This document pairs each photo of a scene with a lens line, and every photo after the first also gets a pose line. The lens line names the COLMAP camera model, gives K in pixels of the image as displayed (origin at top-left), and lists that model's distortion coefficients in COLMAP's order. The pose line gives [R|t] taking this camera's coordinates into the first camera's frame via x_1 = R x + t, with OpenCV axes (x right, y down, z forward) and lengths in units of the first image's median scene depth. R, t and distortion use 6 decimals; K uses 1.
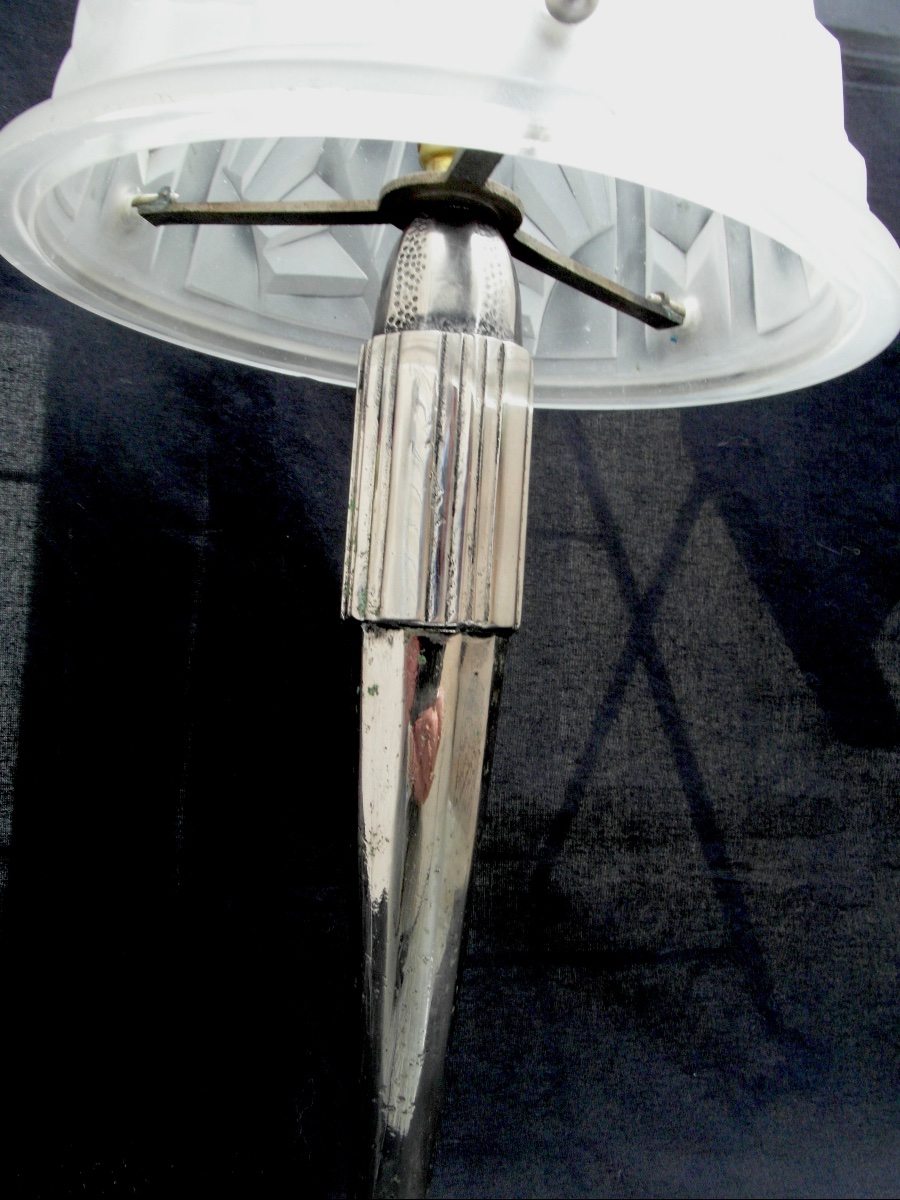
lens RADIAL K [[1225.9, 0, 450.0], [0, 1225.9, 600.0], [0, 0, 1]] dist [0.028803, -0.130816]
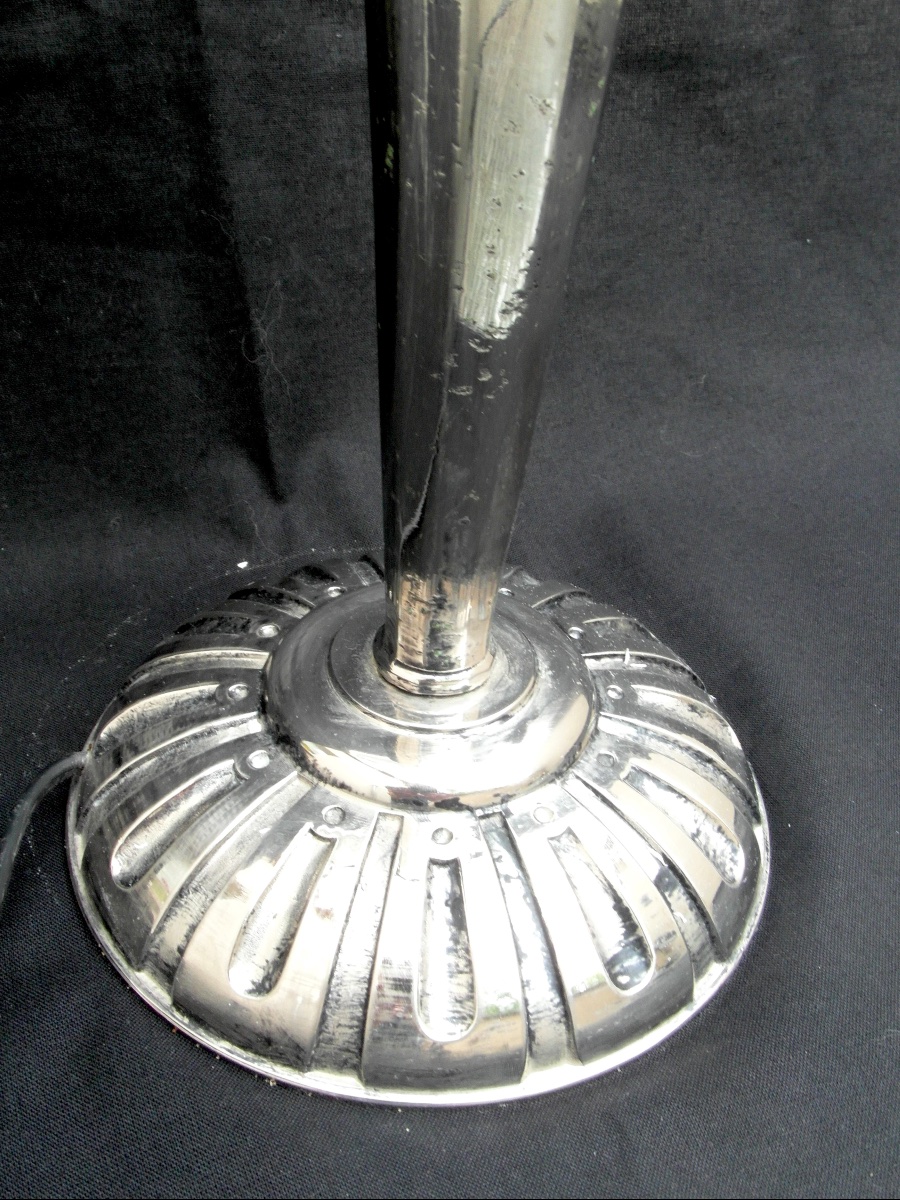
lens RADIAL K [[1225.9, 0, 450.0], [0, 1225.9, 600.0], [0, 0, 1]] dist [0.028803, -0.130816]
pose [[0.997016, -0.046619, 0.061536, -0.060035], [-0.004218, 0.763002, 0.646382, 0.087721], [-0.077086, -0.644713, 0.760528, 0.342244]]
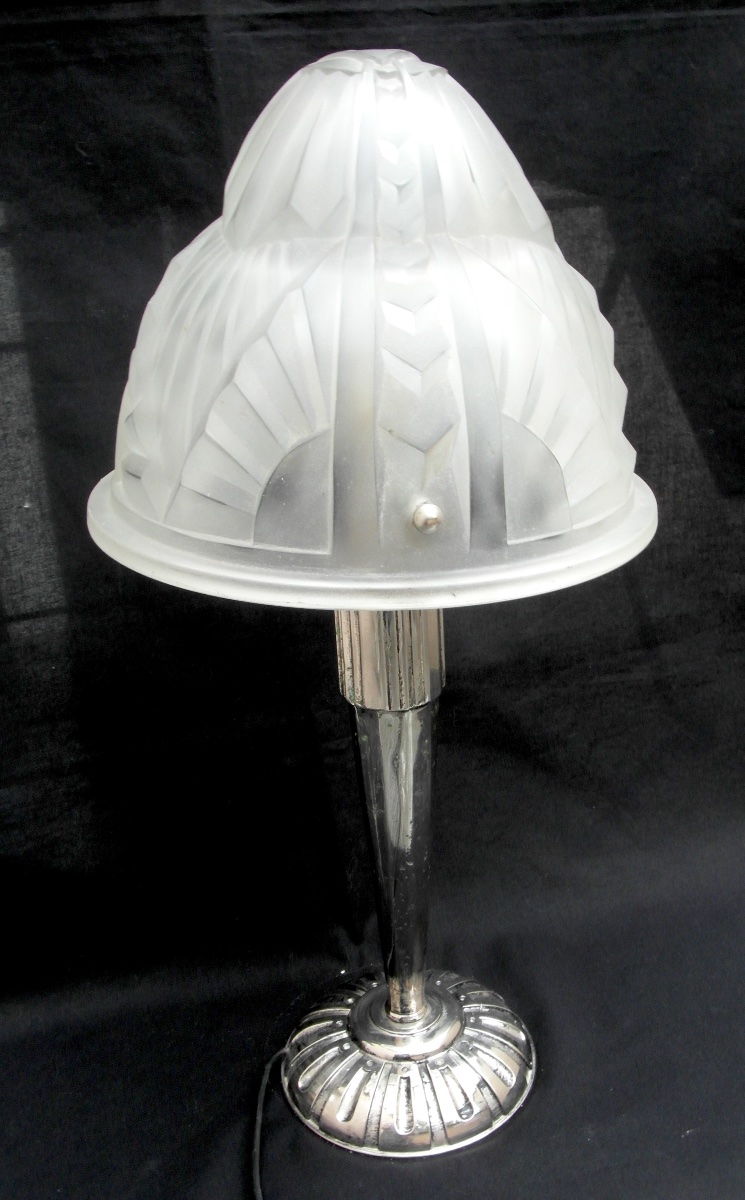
lens RADIAL K [[1299.3, 0, 437.2], [0, 1299.3, 600.7], [0, 0, 1]] dist [0.010231, -0.098141]
pose [[0.995226, -0.092353, -0.031562, 0.076744], [0.097029, 0.901382, 0.422014, -0.571737], [-0.010525, -0.423061, 0.906040, -0.392016]]
